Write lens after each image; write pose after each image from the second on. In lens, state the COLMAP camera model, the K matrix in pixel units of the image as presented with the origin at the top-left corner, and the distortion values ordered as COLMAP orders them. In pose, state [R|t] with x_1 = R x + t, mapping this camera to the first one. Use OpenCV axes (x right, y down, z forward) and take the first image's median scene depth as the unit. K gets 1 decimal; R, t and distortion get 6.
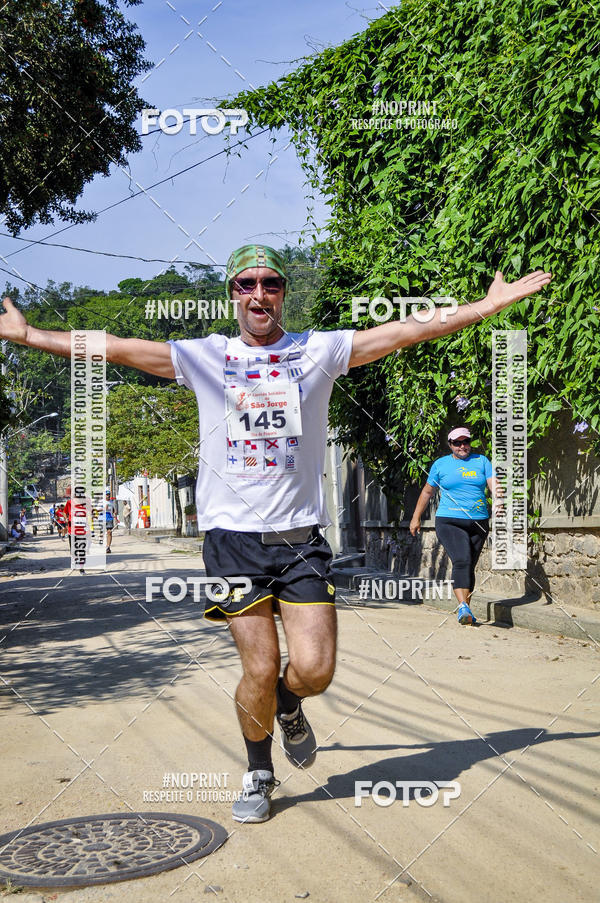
lens RADIAL K [[1331.4, 0, 297.7], [0, 1331.4, 467.6], [0, 0, 1]] dist [-0.038361, 0.000000]
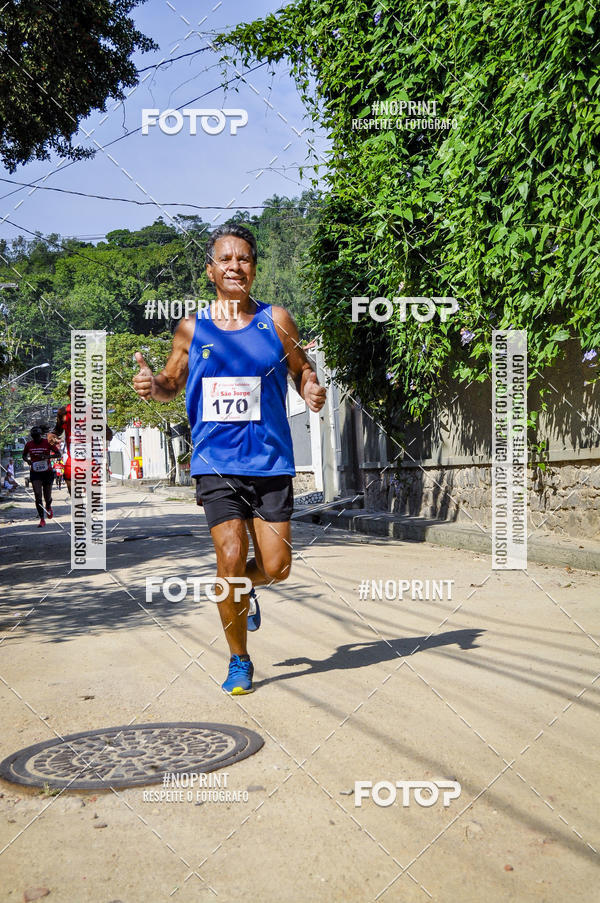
lens RADIAL K [[1331.4, 0, 294.0], [0, 1331.4, 468.4], [0, 0, 1]] dist [-0.038361, 0.000000]
pose [[0.999949, -0.009060, 0.004389, -0.010470], [0.008891, 0.999274, 0.037038, 0.012063], [-0.004721, -0.036997, 0.999304, 0.004968]]
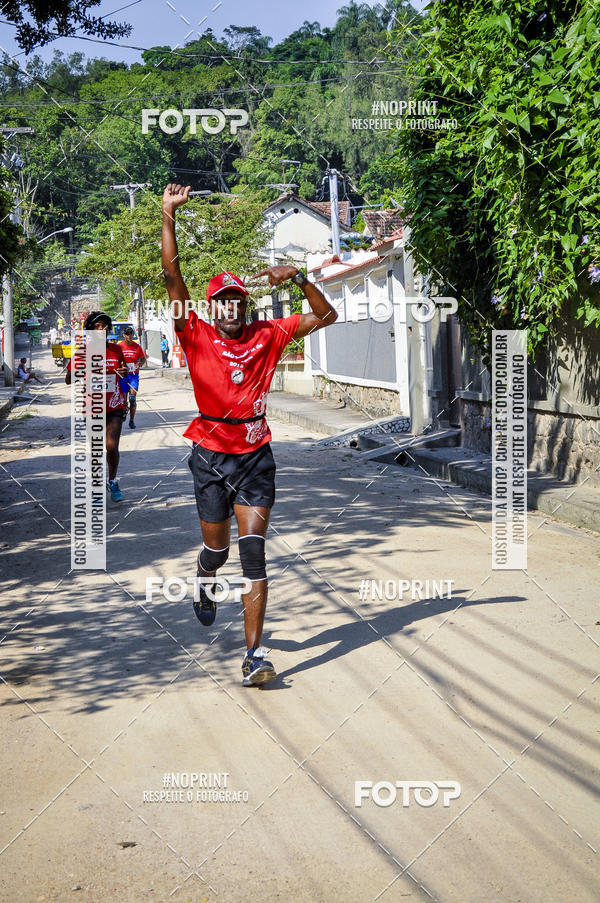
lens RADIAL K [[1630.2, 0, 307.4], [0, 1630.2, 451.4], [0, 0, 1]] dist [0.047144, 0.000000]
pose [[0.999383, 0.001297, -0.035094, -0.013685], [0.002331, 0.994663, 0.103155, -0.043788], [0.035040, -0.103173, 0.994046, 0.016245]]
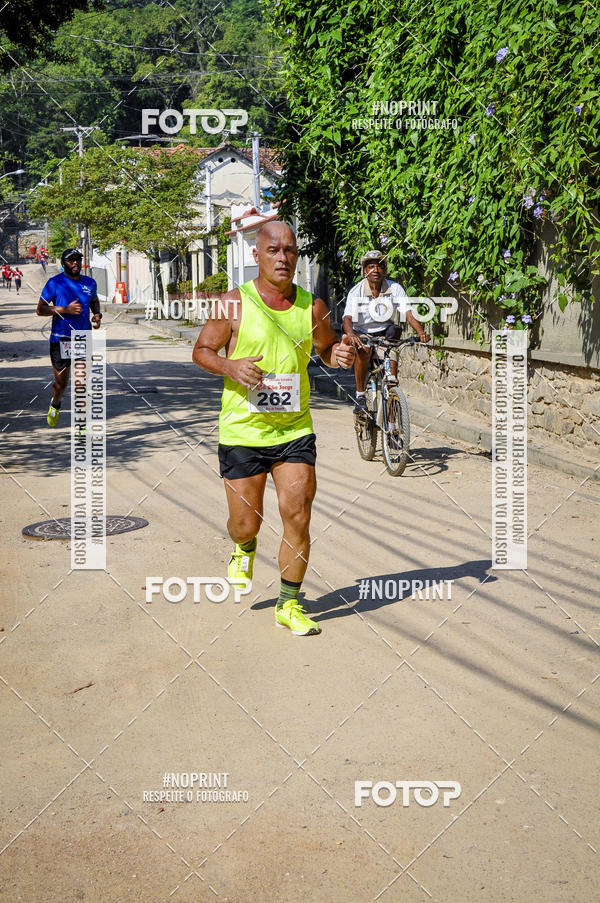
lens RADIAL K [[1630.2, 0, 301.3], [0, 1630.2, 451.2], [0, 0, 1]] dist [0.047144, 0.000000]
pose [[0.999593, 0.028252, -0.004078, 0.060409], [-0.027424, 0.990137, 0.137394, -0.060018], [0.007919, -0.137227, 0.990508, -0.476459]]
